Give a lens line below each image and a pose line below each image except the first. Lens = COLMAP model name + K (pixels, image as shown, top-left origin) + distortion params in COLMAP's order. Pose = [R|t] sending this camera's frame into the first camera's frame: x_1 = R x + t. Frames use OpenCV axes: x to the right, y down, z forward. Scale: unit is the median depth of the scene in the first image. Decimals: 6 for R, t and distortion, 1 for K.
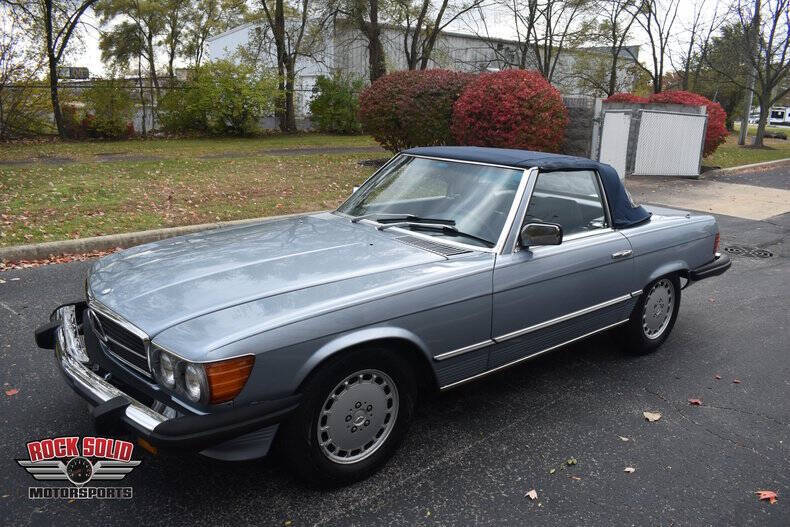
lens RADIAL K [[598.7, 0, 395.0], [0, 598.7, 263.5], [0, 0, 1]] dist [-0.082195, 0.010232]
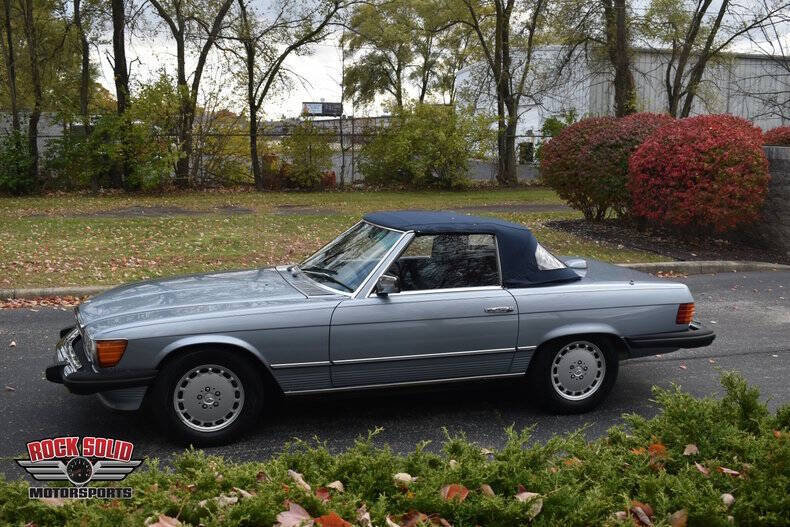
lens RADIAL K [[773.8, 0, 395.0], [0, 773.8, 263.5], [0, 0, 1]] dist [-0.076204, 0.018557]
pose [[0.925618, 0.041857, -0.376137, 0.101776], [-0.083463, 0.991972, -0.095003, 0.007148], [0.369140, 0.119330, 0.921681, -0.057369]]
